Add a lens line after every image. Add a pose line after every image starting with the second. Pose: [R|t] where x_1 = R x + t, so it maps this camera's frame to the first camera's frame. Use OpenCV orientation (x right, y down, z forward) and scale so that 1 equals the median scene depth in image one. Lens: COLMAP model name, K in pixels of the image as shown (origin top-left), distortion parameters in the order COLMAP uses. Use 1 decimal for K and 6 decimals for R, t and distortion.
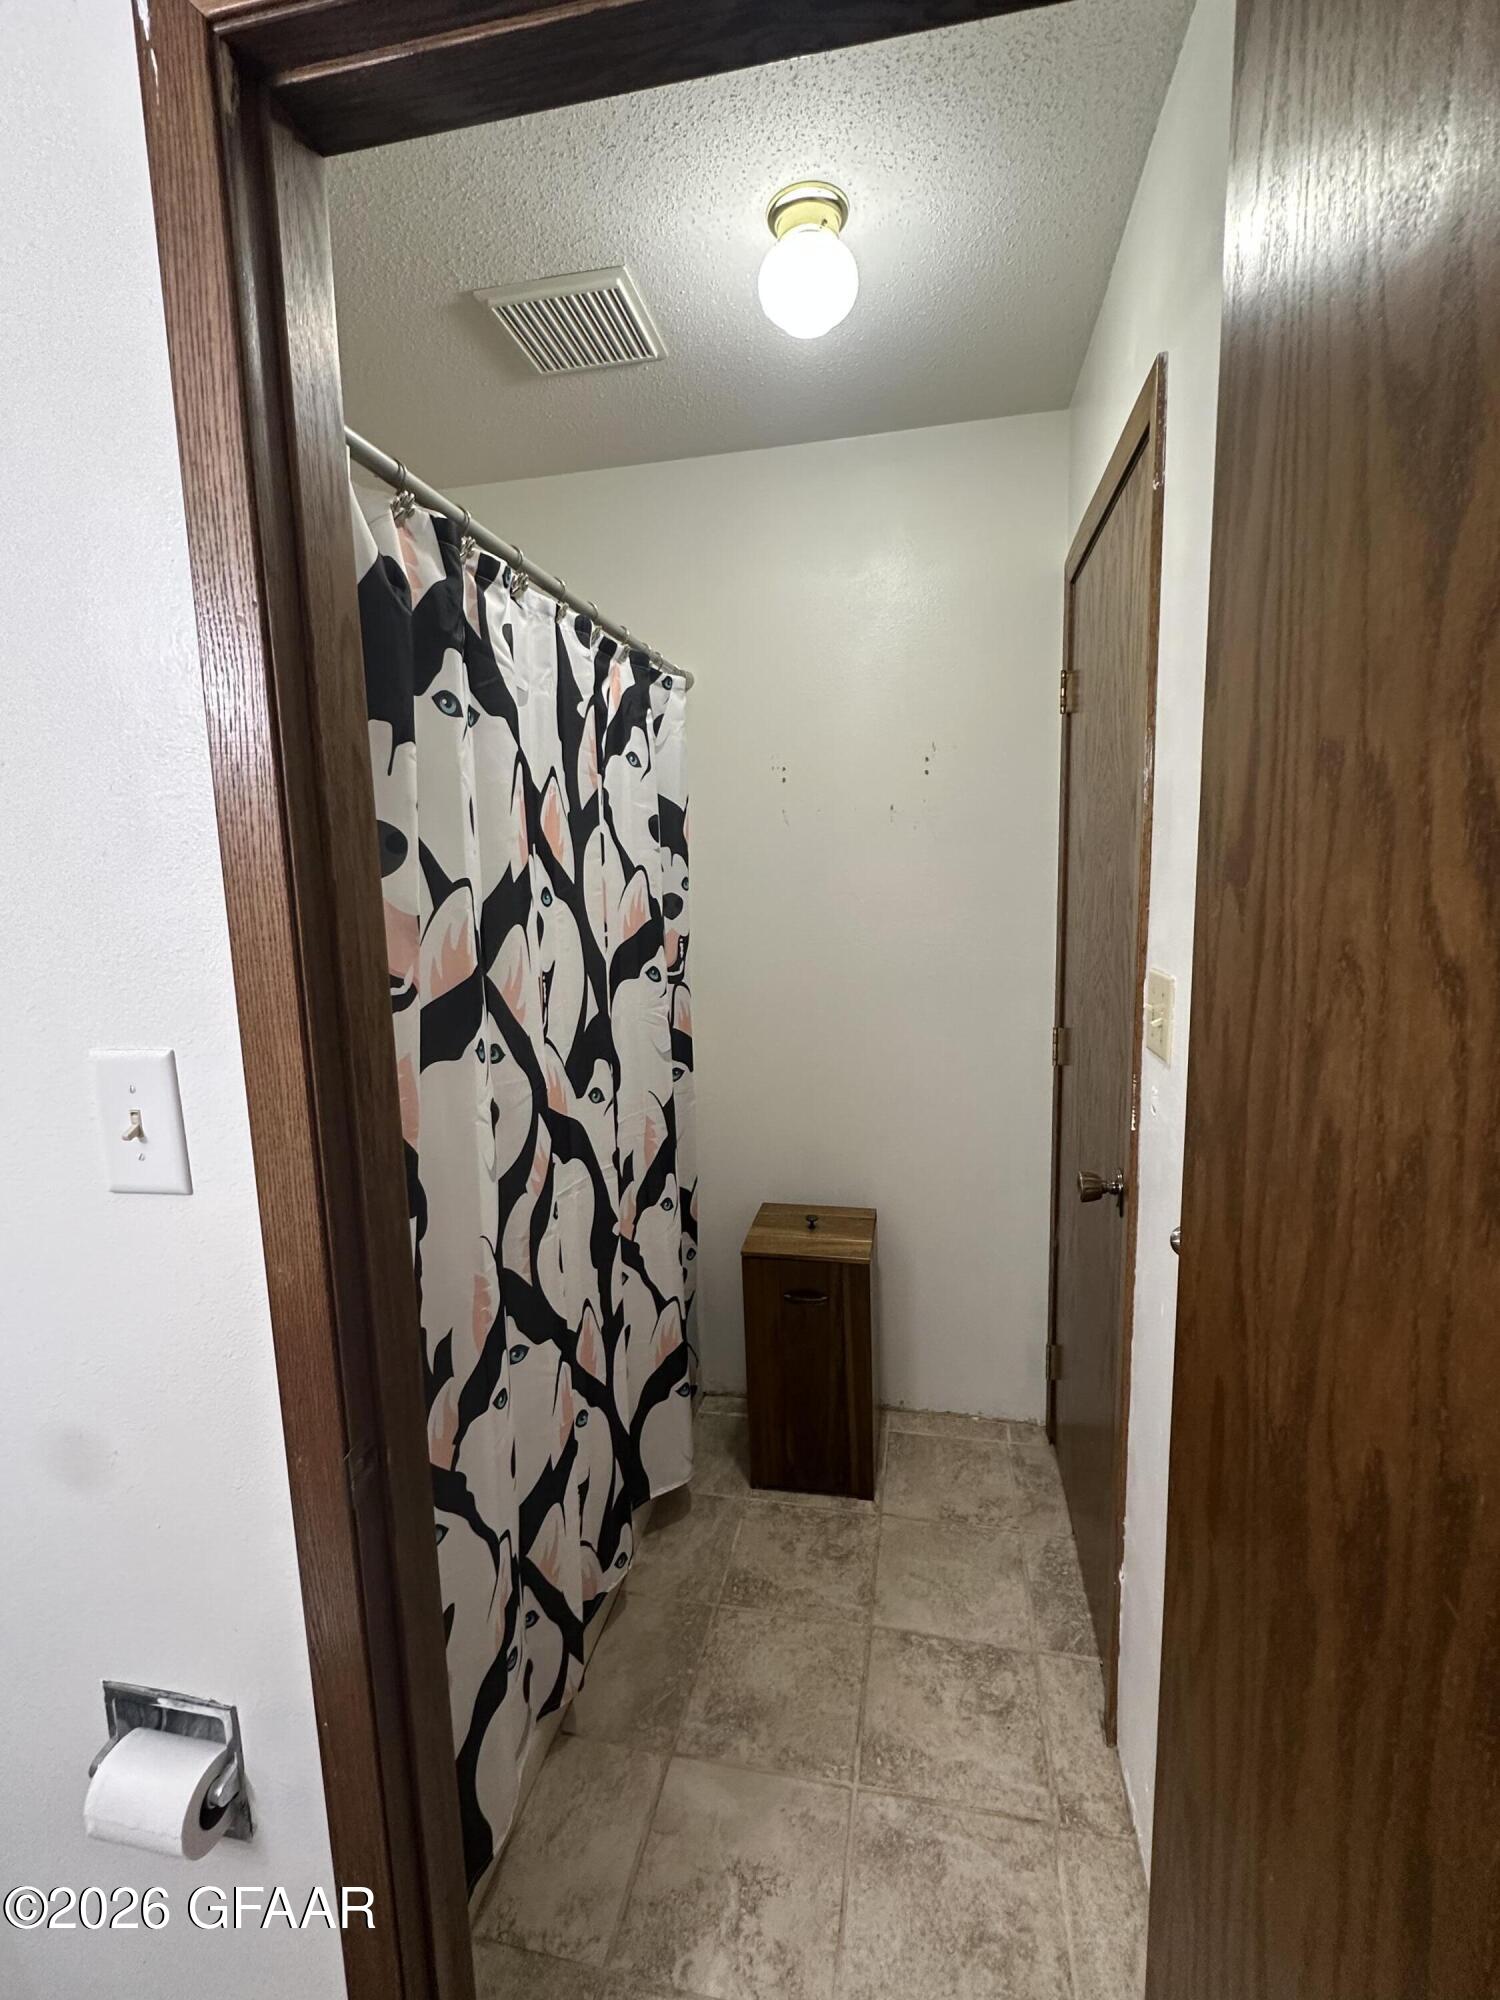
lens RADIAL K [[884.8, 0, 750.0], [0, 884.8, 1000.0], [0, 0, 1]] dist [-0.001434, -0.000001]
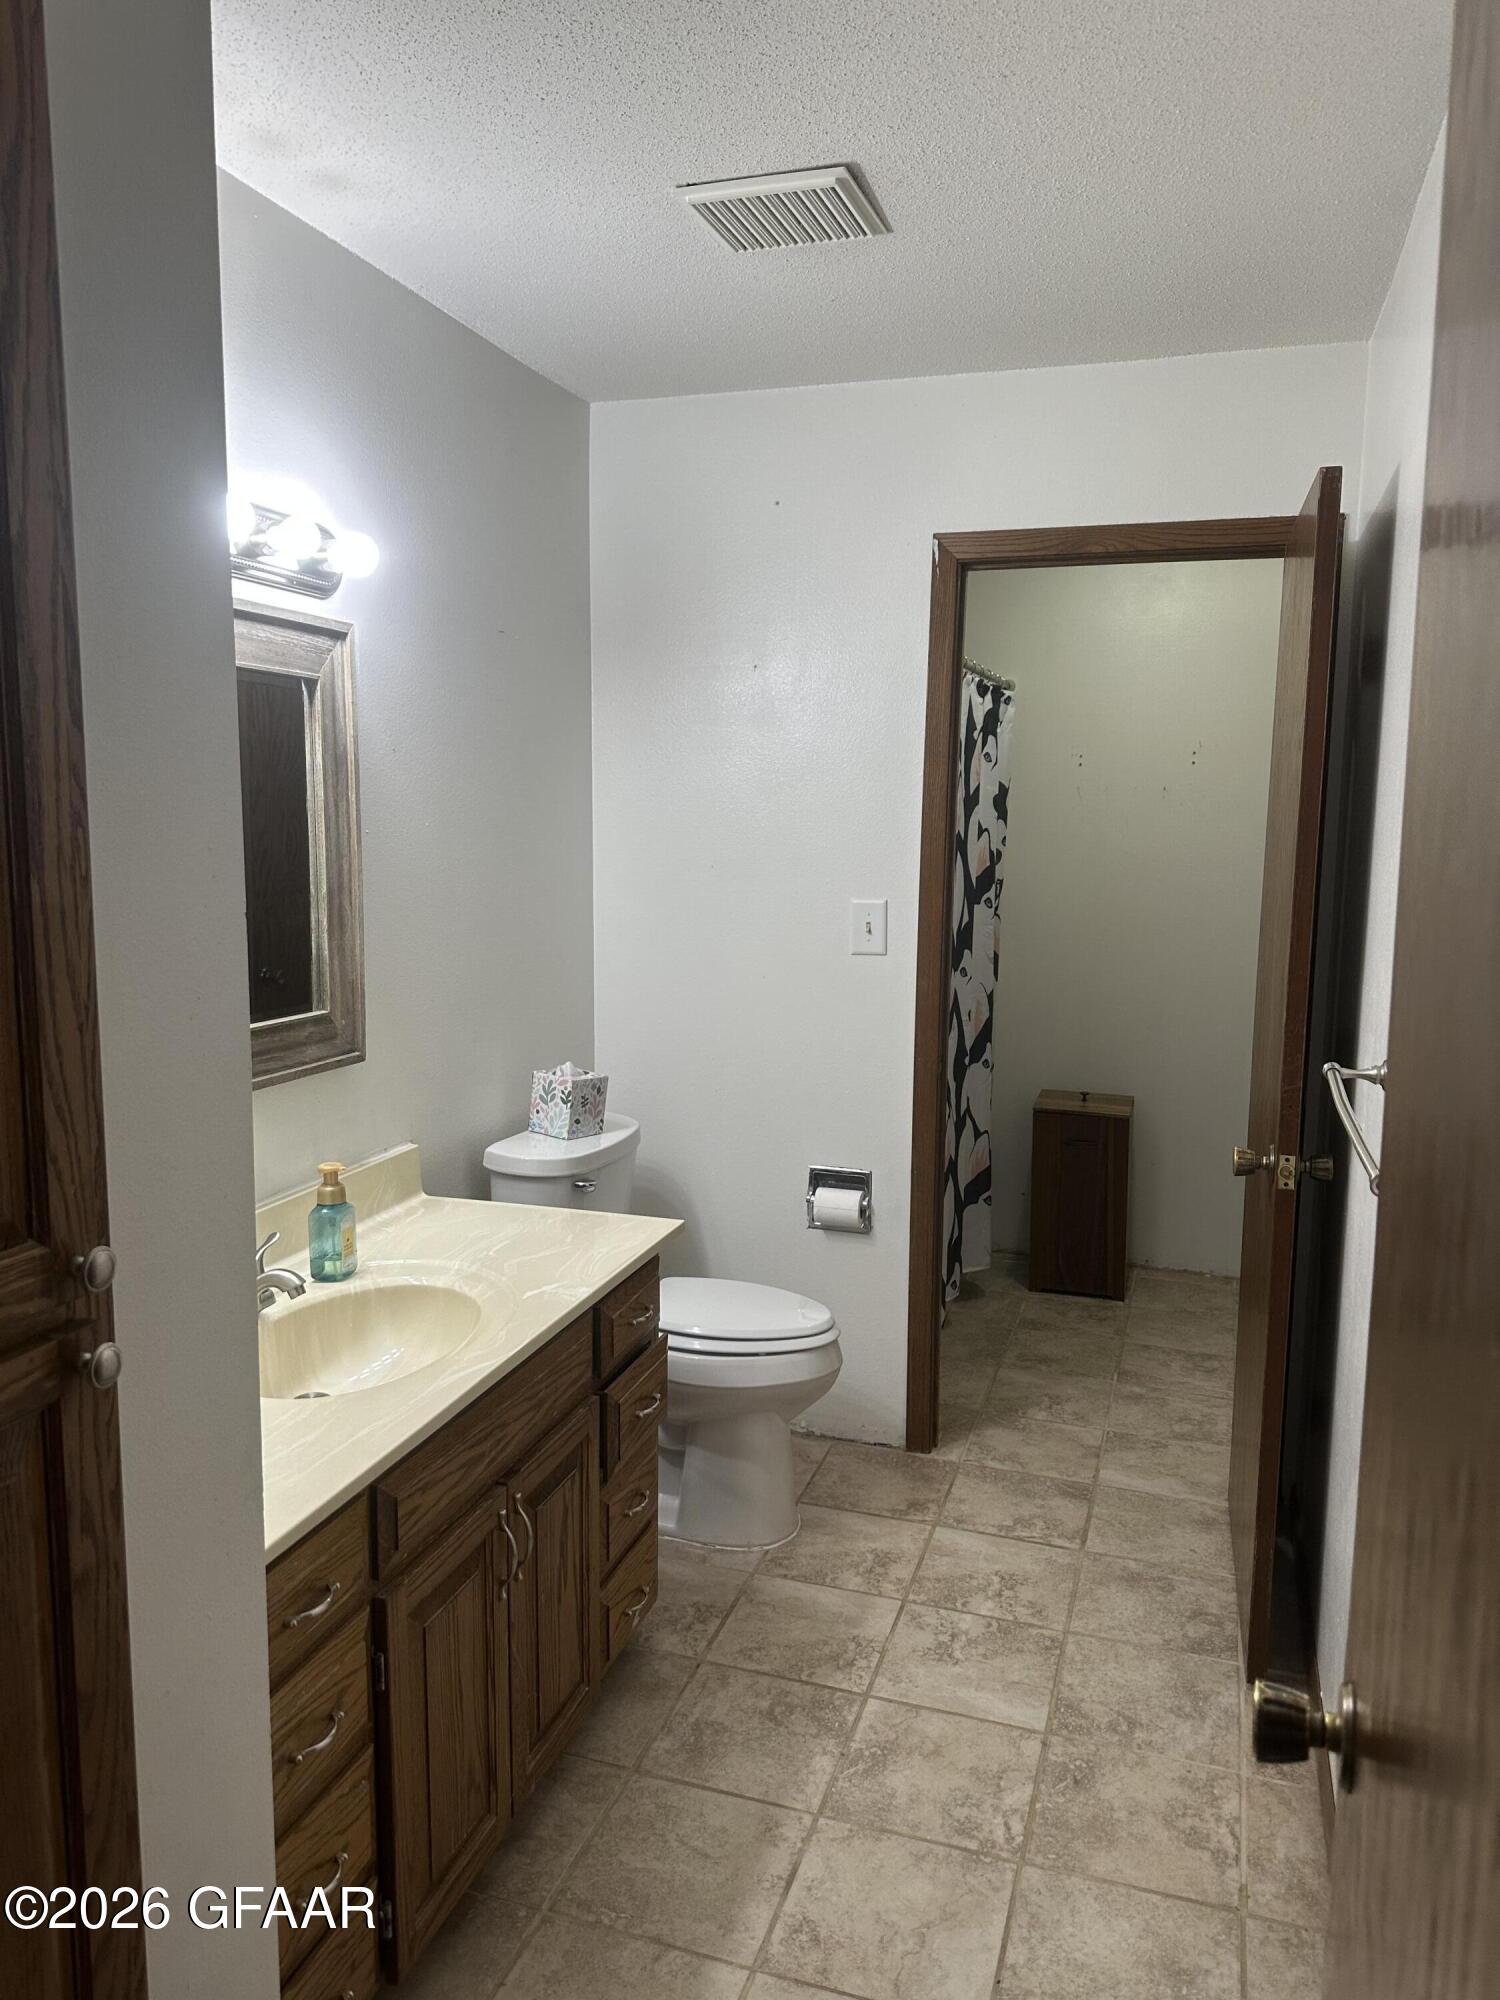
lens RADIAL K [[1411.6, 0, 750.0], [0, 1411.6, 1000.0], [0, 0, 1]] dist [0.139734, -0.223695]
pose [[0.993161, 0.051289, -0.104885, -0.238916], [-0.052525, 0.998579, -0.009050, 0.168585], [0.104272, 0.014497, 0.994443, -1.332648]]
